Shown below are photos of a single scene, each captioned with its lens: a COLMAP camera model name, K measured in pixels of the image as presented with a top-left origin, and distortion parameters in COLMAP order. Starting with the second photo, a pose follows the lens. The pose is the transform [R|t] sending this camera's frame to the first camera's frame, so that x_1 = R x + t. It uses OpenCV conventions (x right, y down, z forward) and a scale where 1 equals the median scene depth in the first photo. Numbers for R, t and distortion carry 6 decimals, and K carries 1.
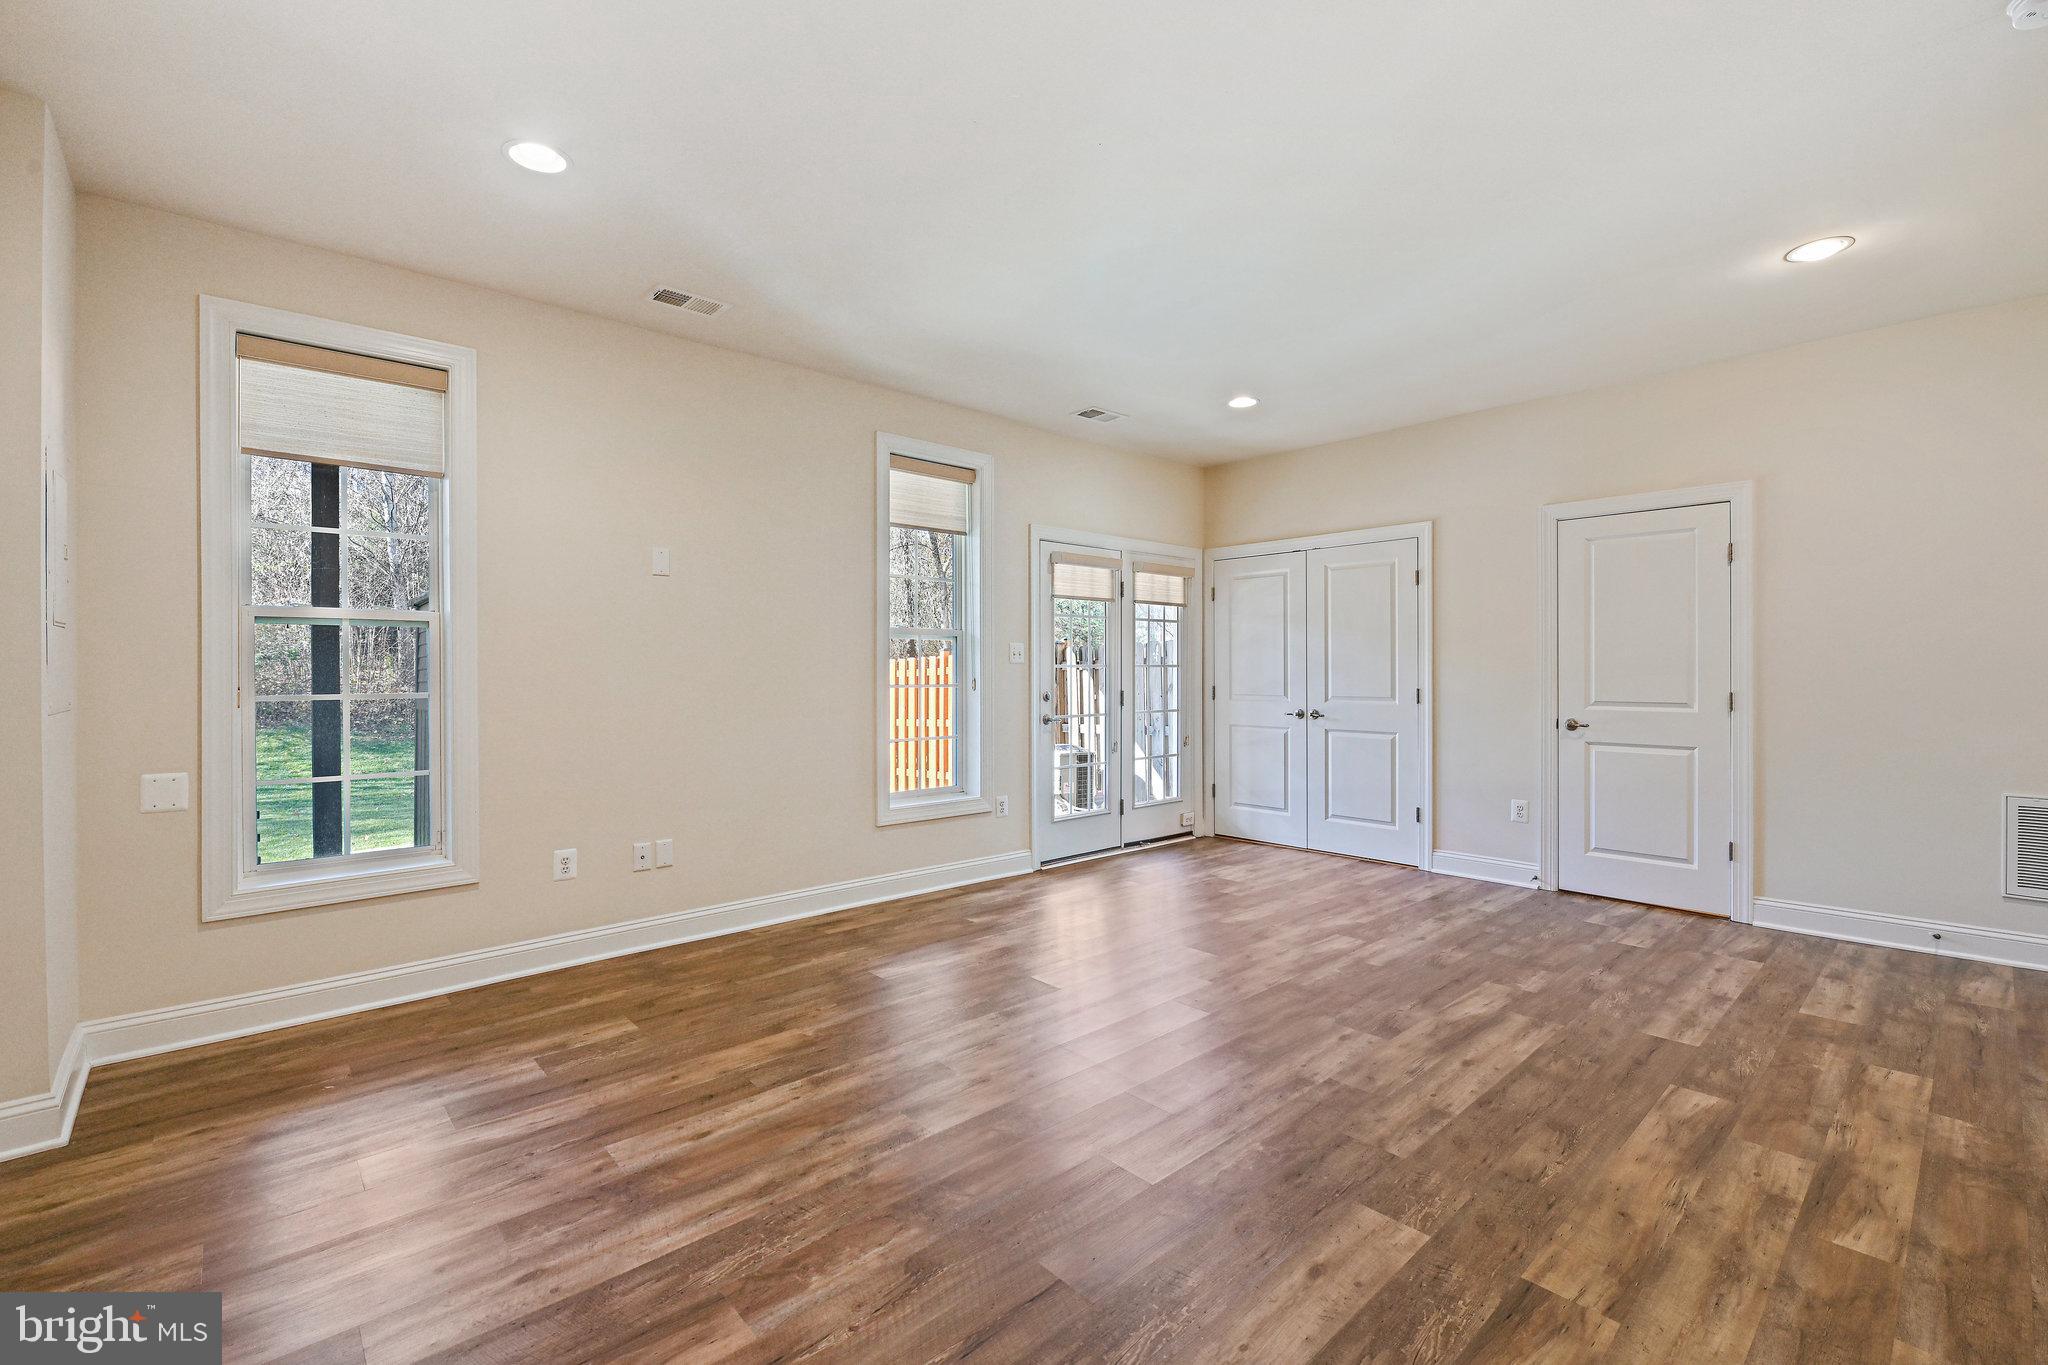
lens RADIAL K [[888.0, 0, 1025.1], [0, 888.0, 675.6], [0, 0, 1]] dist [-0.007515, -0.001549]
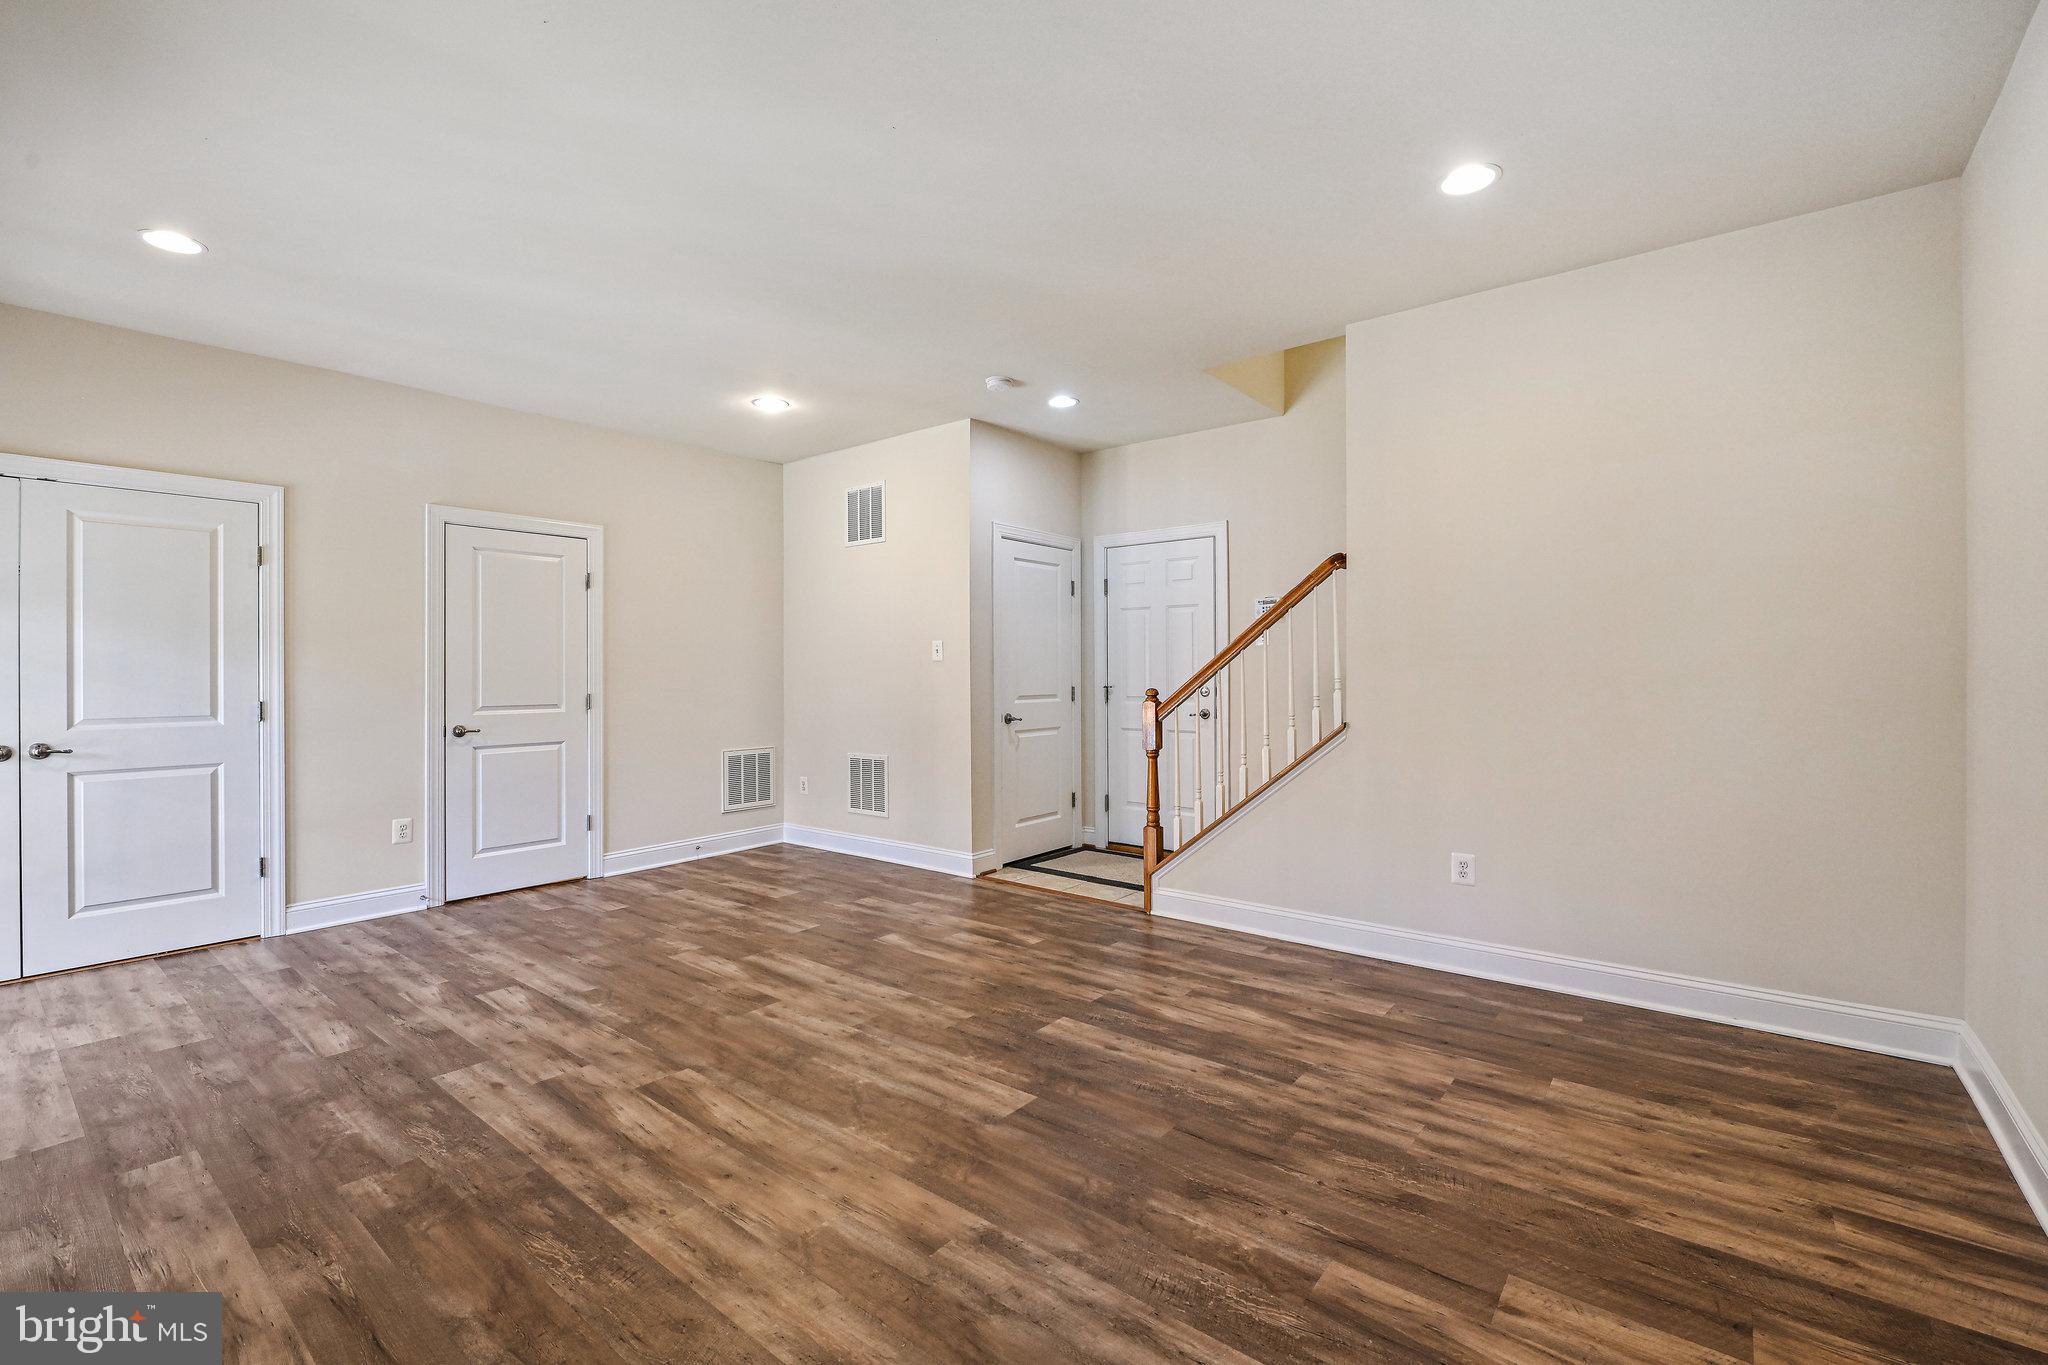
lens RADIAL K [[888.0, 0, 1023.3], [0, 888.0, 675.7], [0, 0, 1]] dist [-0.007515, -0.001549]
pose [[-0.162807, -0.000004, 0.986658, -0.769905], [0.011858, 0.999928, 0.001961, -0.002158], [-0.986587, 0.012019, -0.162795, 0.889628]]
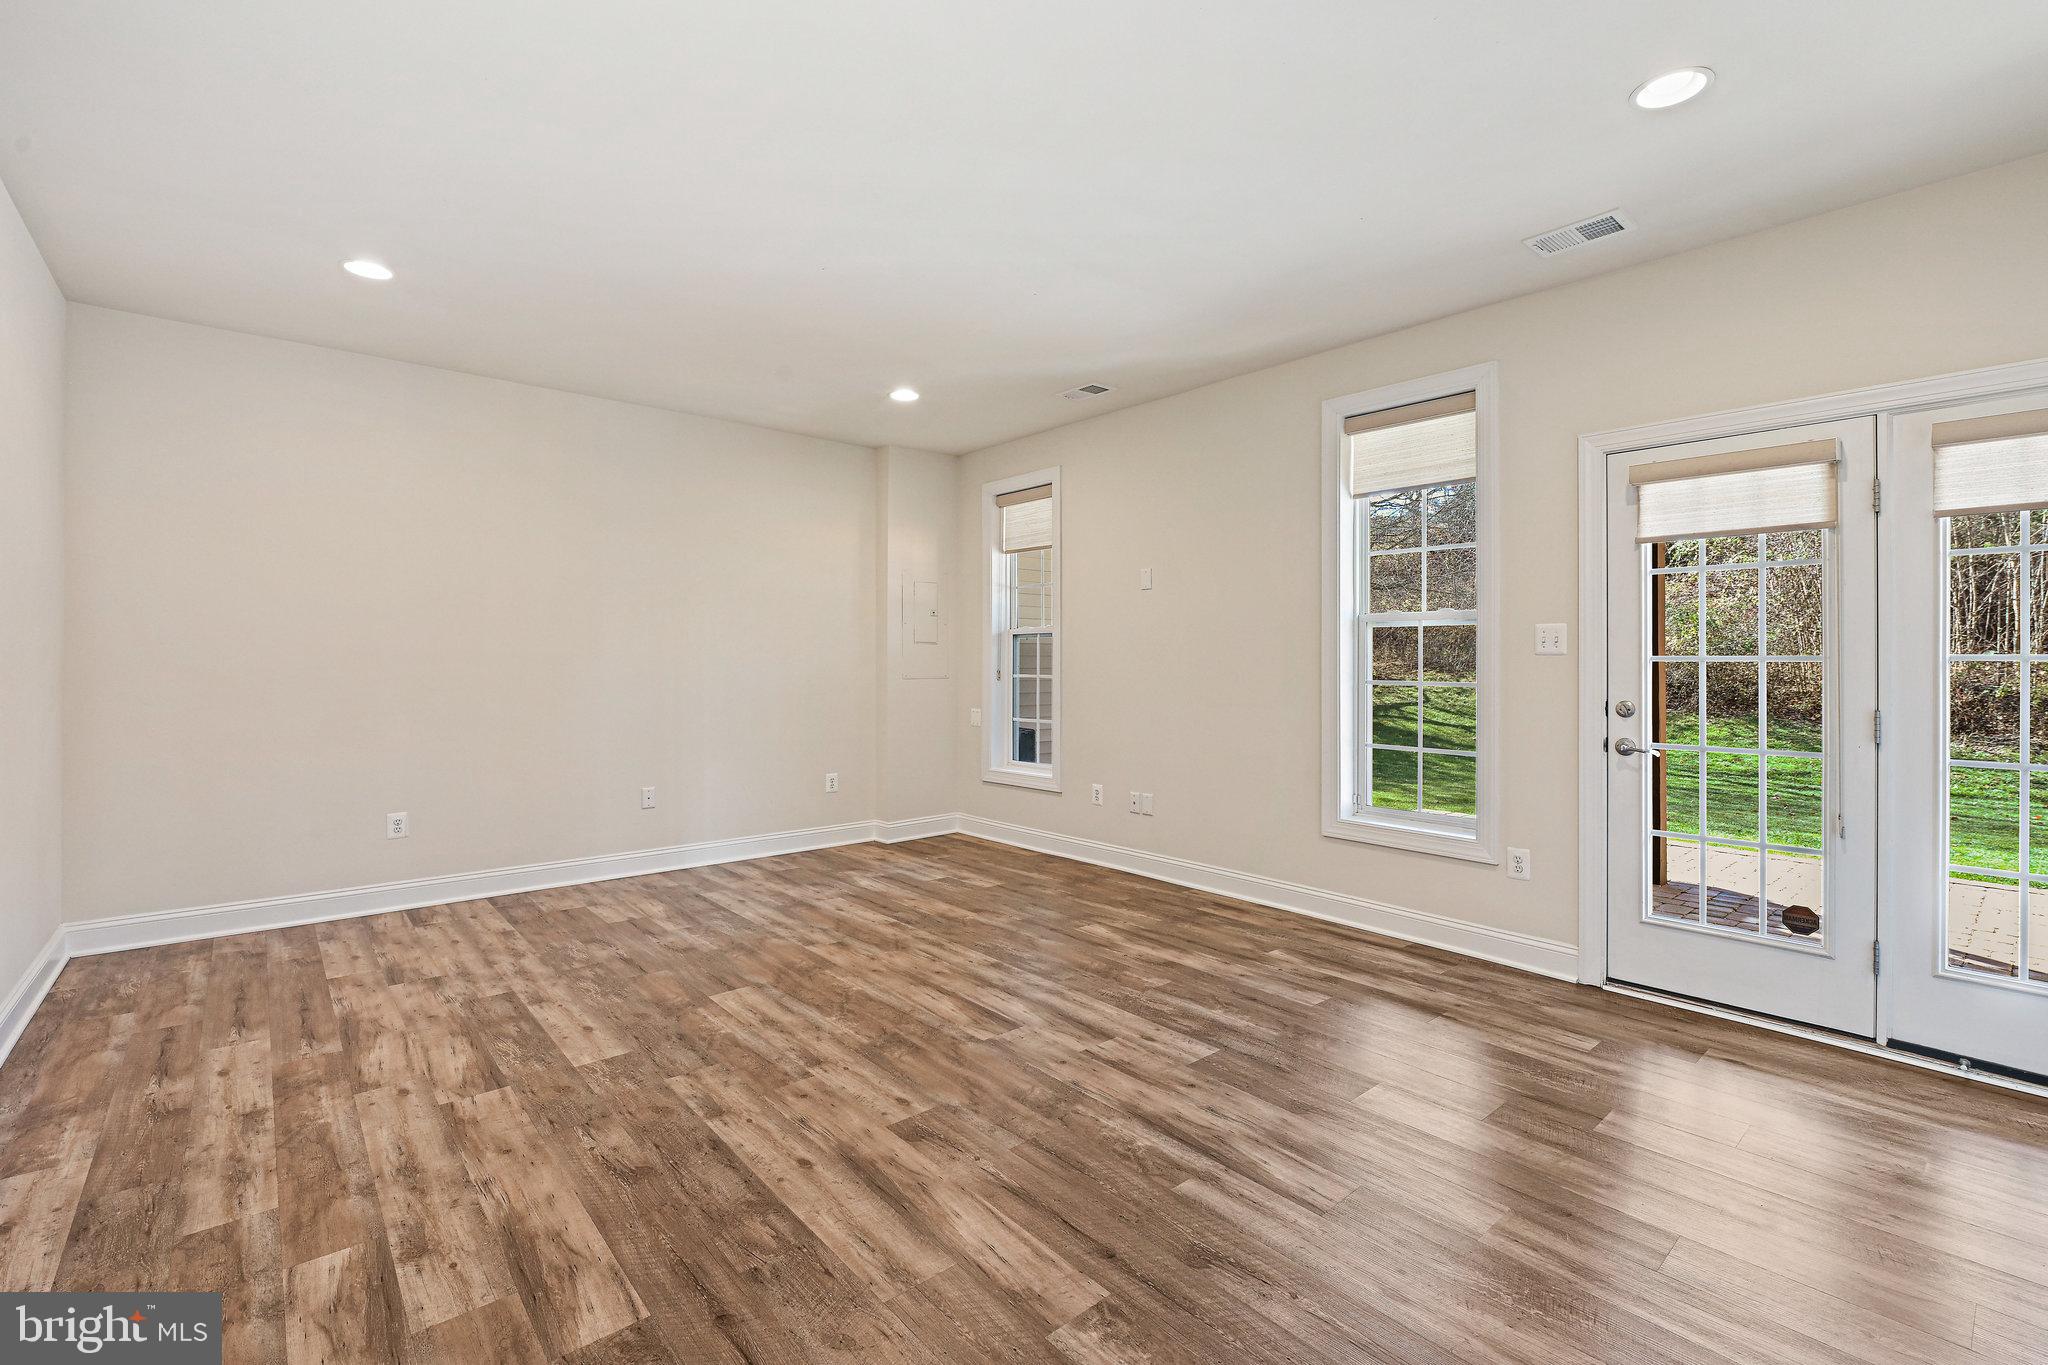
lens RADIAL K [[888.0, 0, 1006.8], [0, 888.0, 663.1], [0, 0, 1]] dist [-0.007515, -0.001549]
pose [[-0.030840, 0.005280, -0.999510, 1.226864], [-0.008687, 0.999947, 0.005550, -0.014028], [0.999487, 0.008854, -0.030792, 1.148736]]
